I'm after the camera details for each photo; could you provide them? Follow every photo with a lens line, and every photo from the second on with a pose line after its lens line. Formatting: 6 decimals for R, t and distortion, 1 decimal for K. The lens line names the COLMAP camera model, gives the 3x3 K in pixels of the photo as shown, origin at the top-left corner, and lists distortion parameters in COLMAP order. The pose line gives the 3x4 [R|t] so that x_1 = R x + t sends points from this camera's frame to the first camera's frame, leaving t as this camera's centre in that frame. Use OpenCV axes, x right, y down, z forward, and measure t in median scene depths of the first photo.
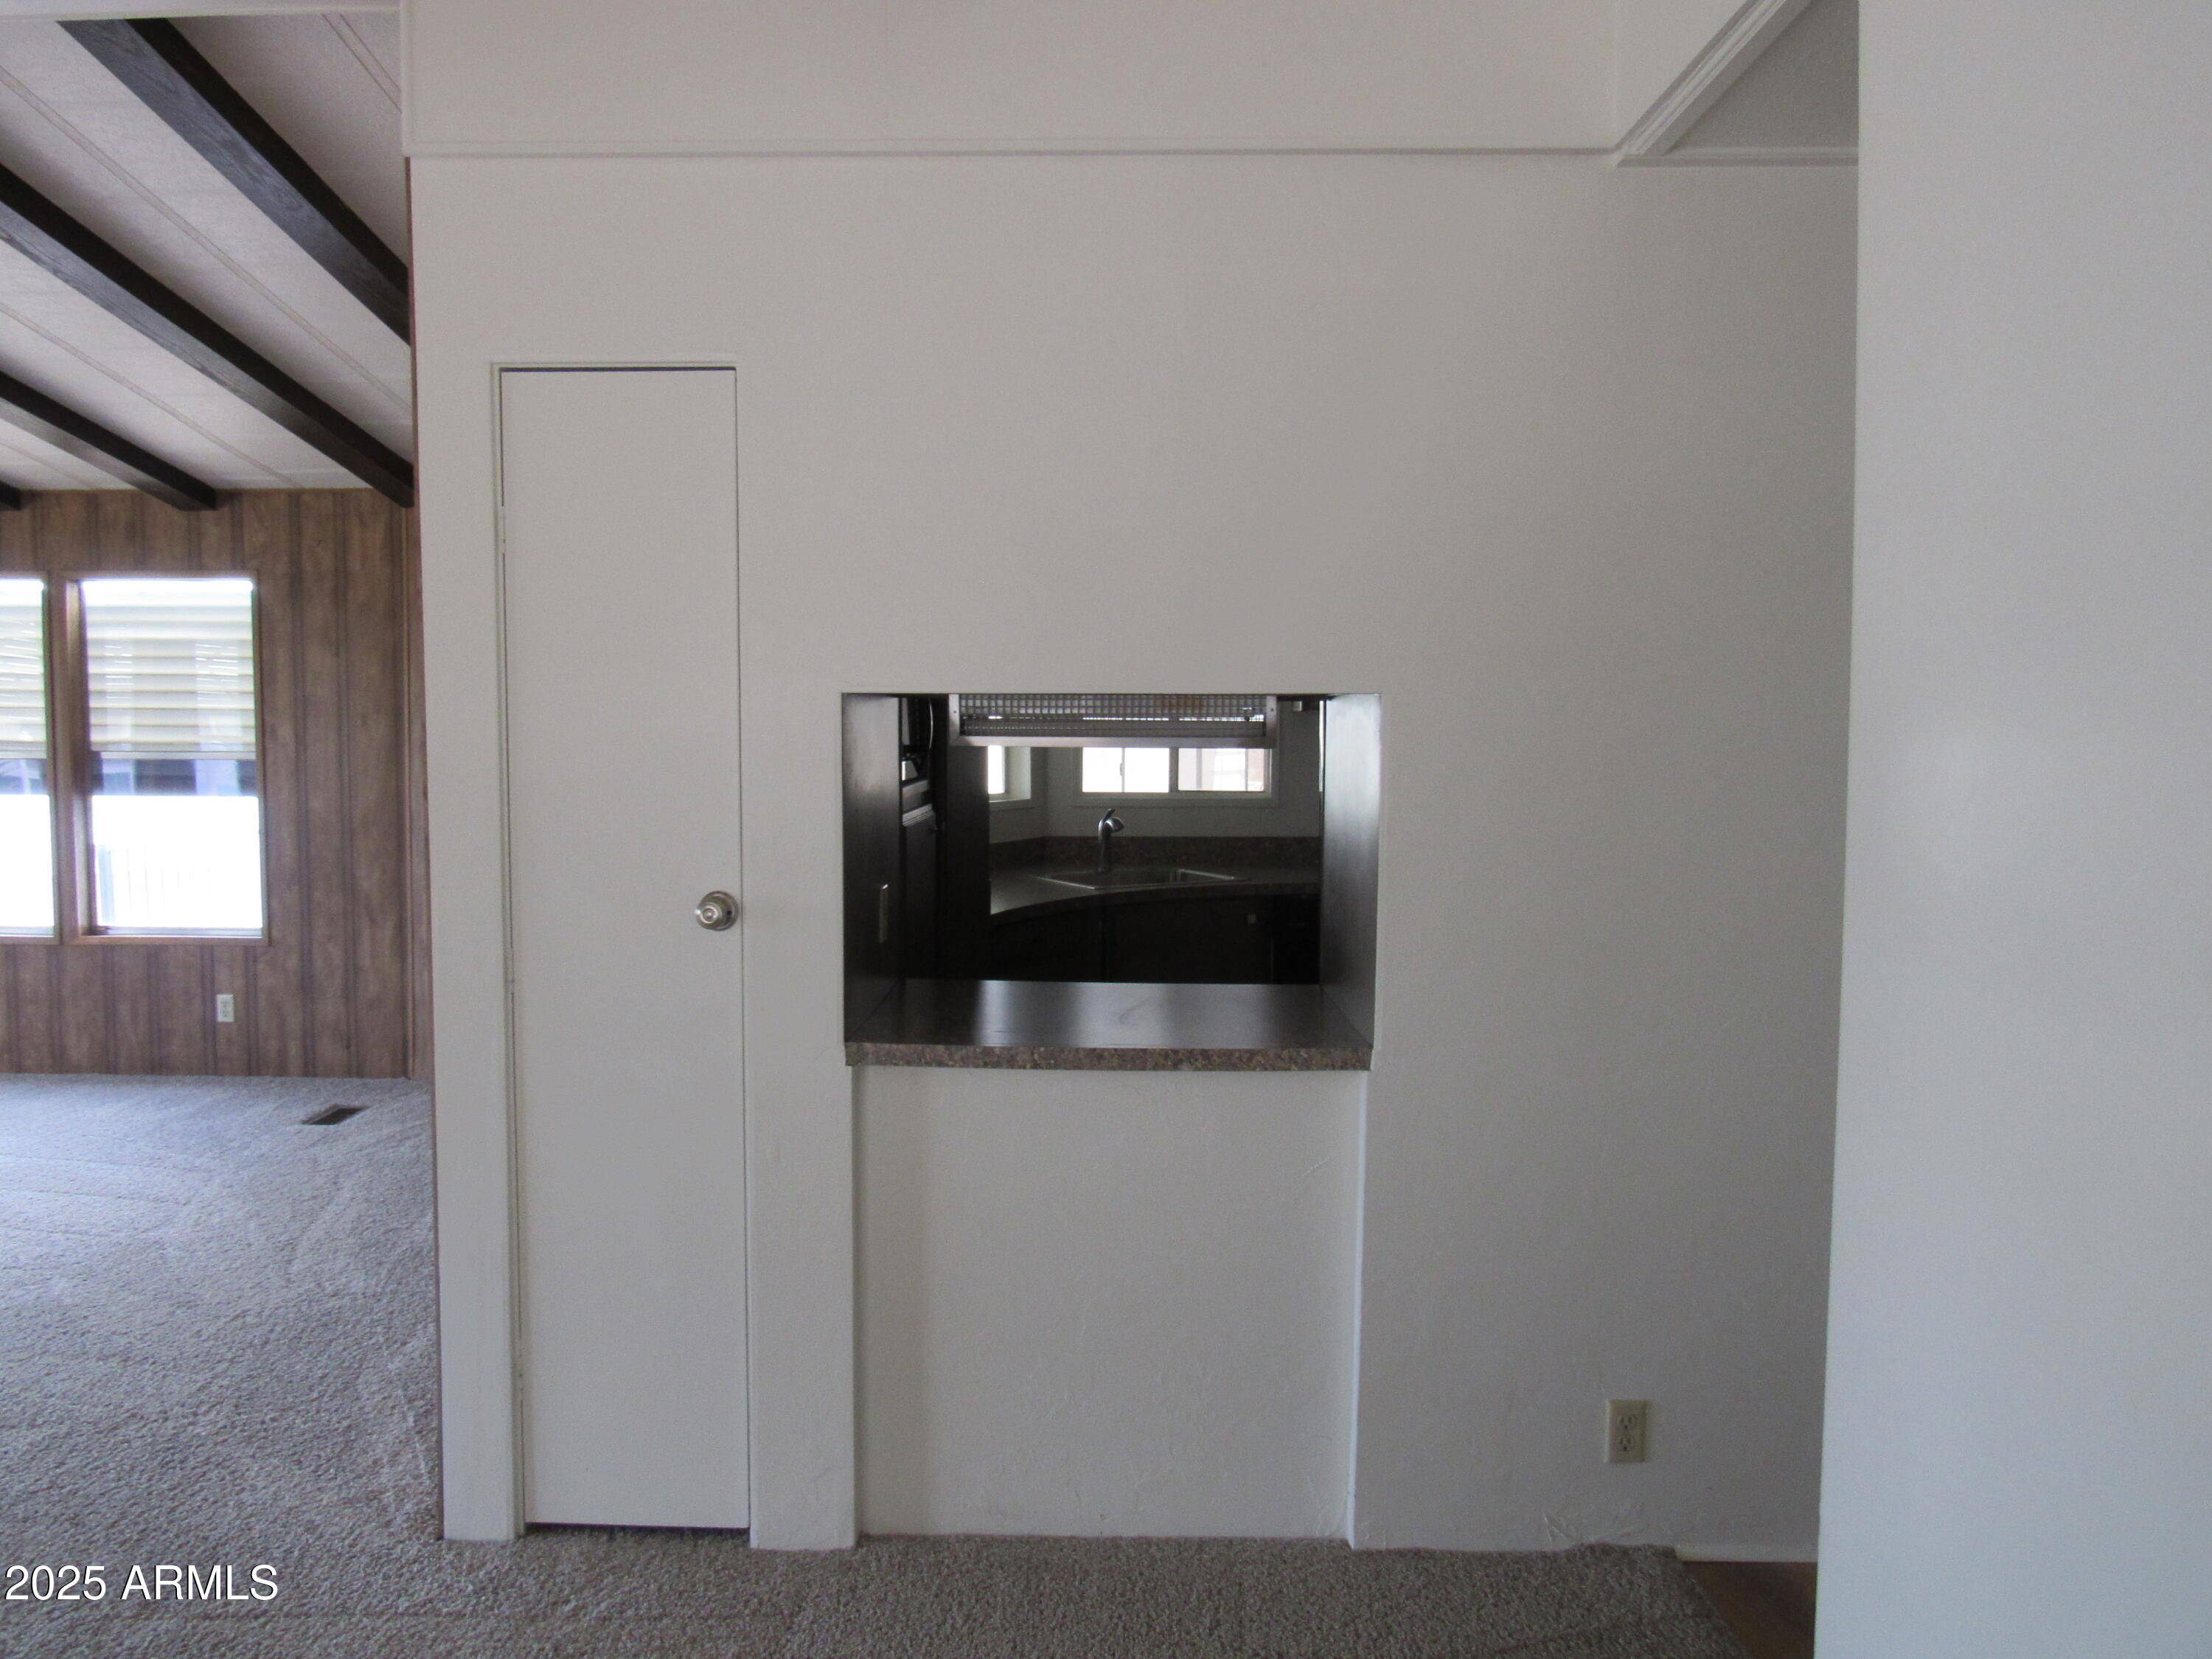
lens RADIAL K [[1594.0, 0, 1090.5], [0, 1594.0, 821.5], [0, 0, 1]] dist [-0.058890, 0.051821]
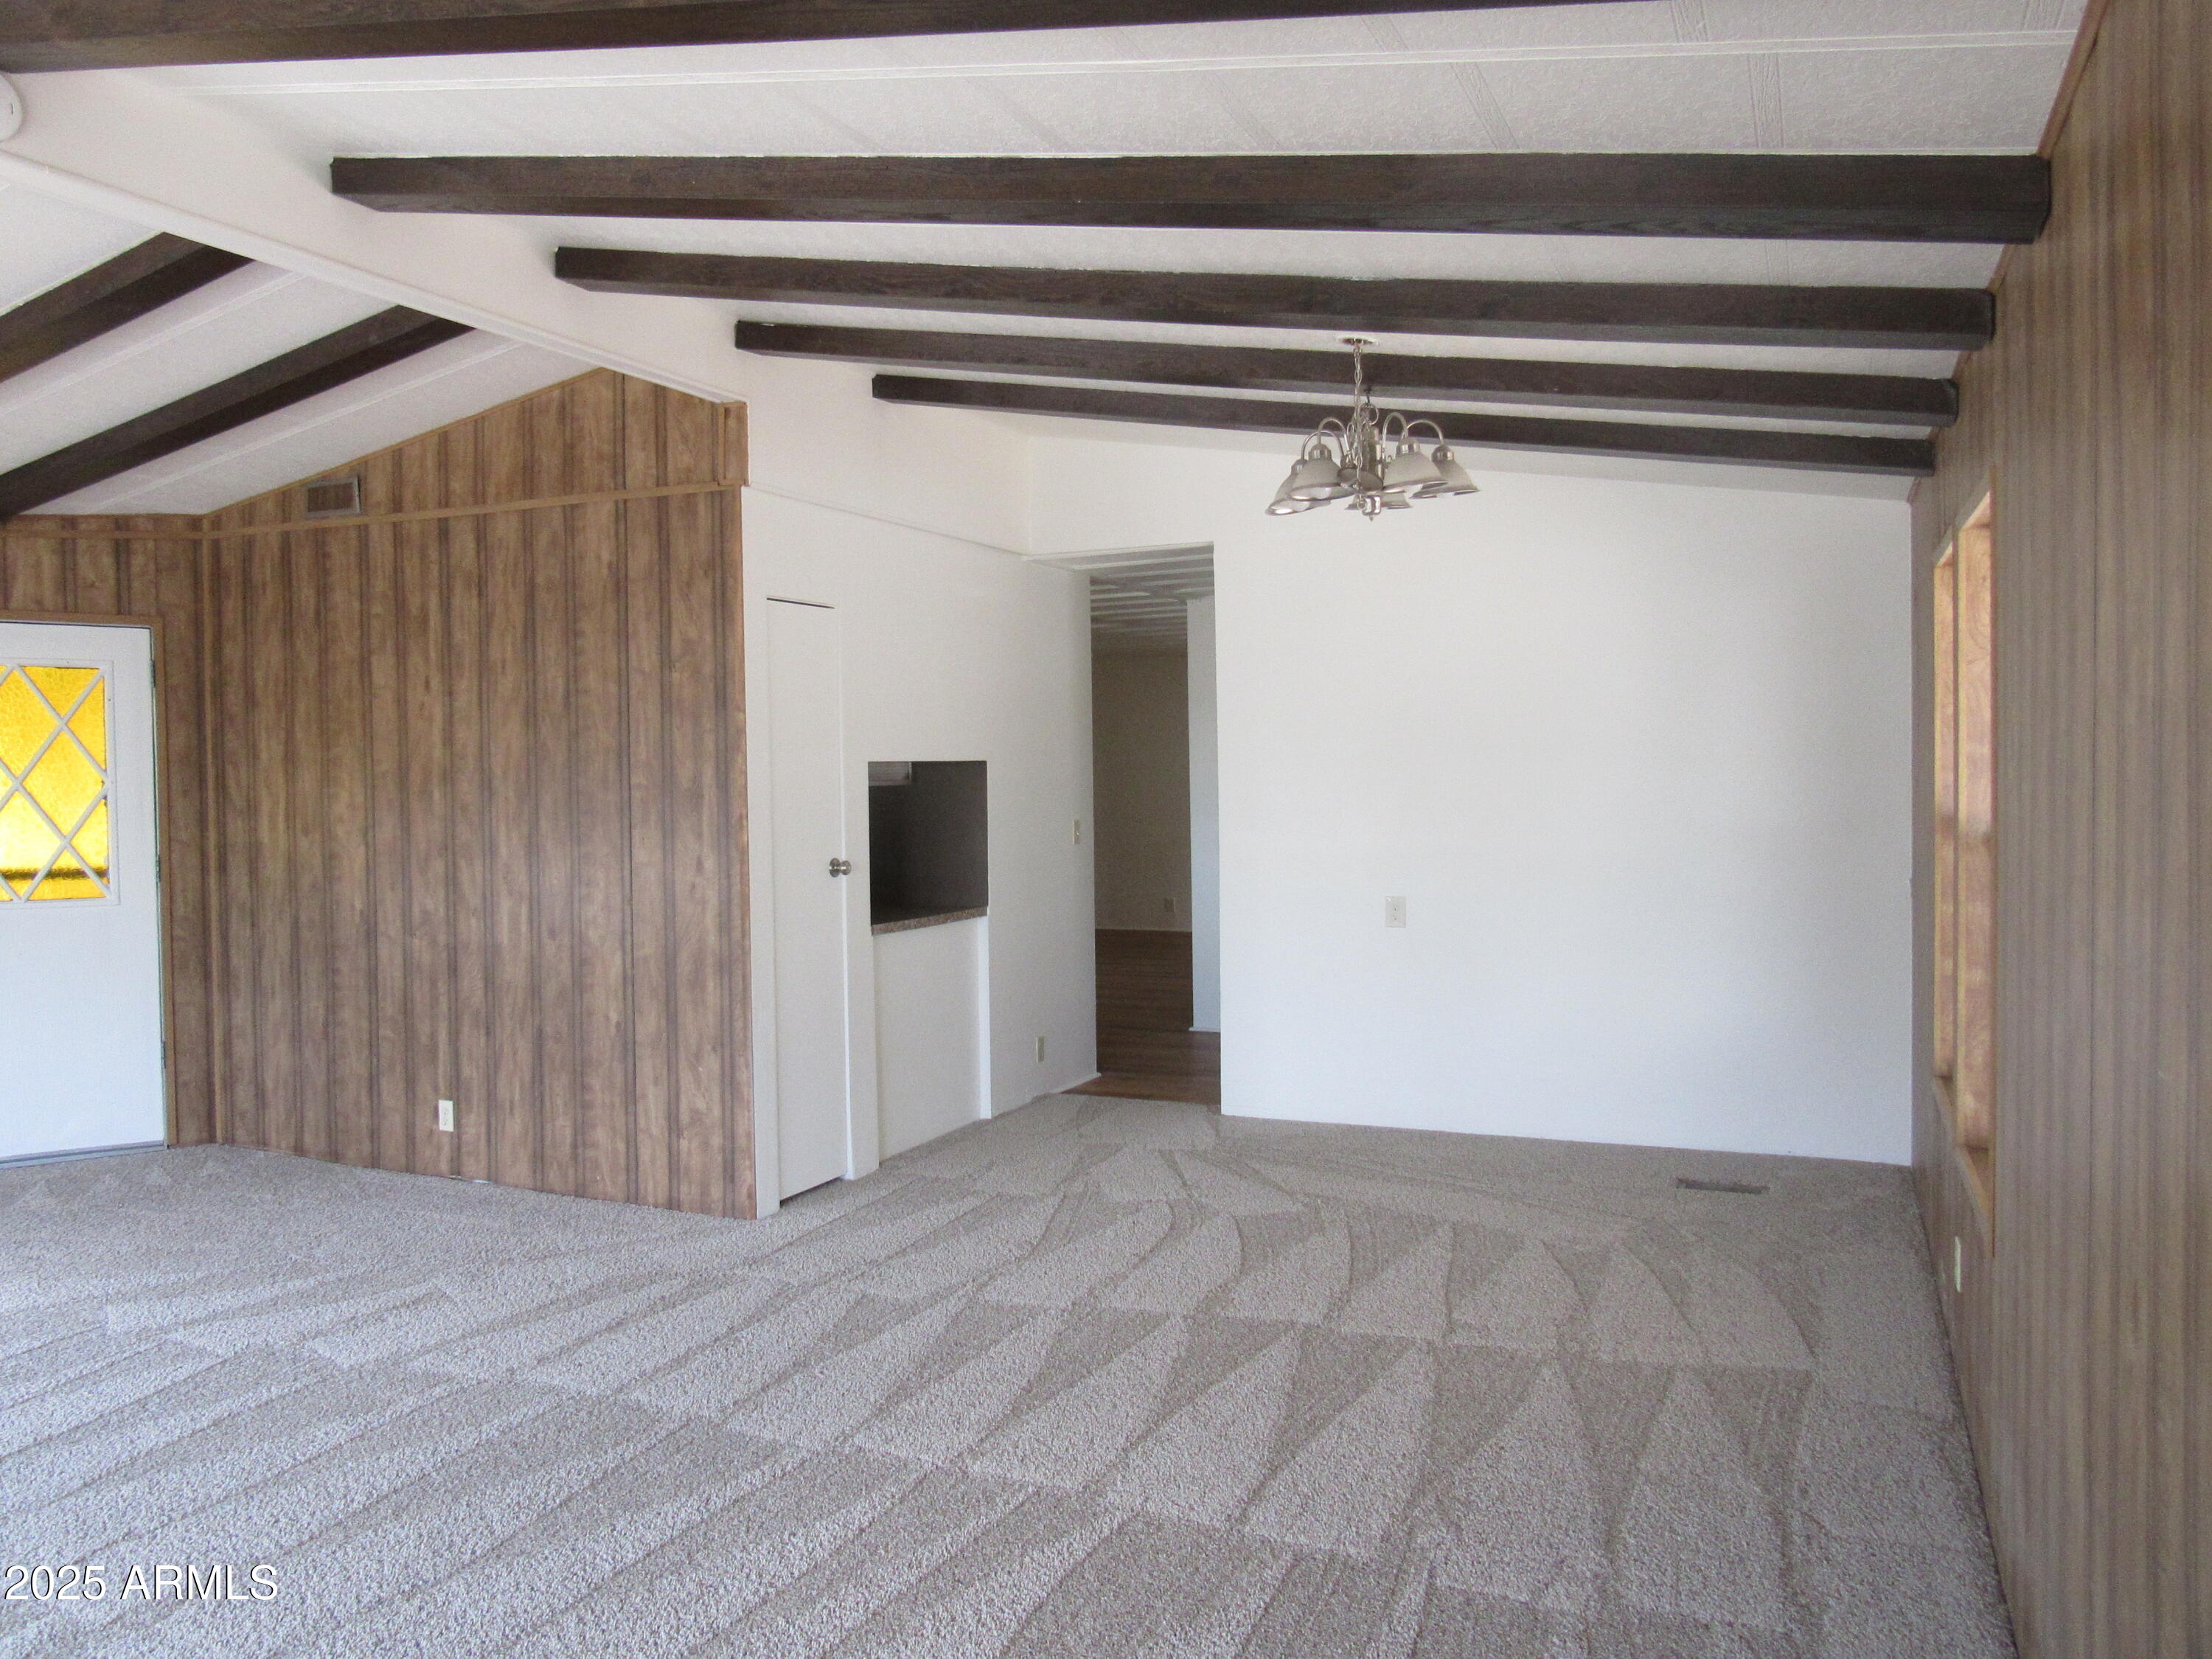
lens RADIAL K [[1572.5, 0, 1143.0], [0, 1572.5, 830.3], [0, 0, 1]] dist [-0.044345, 0.007902]
pose [[0.382488, -0.041757, 0.923016, -0.853158], [0.067421, 0.997577, 0.017191, -0.000222], [-0.921497, 0.055655, 0.384376, -0.071076]]
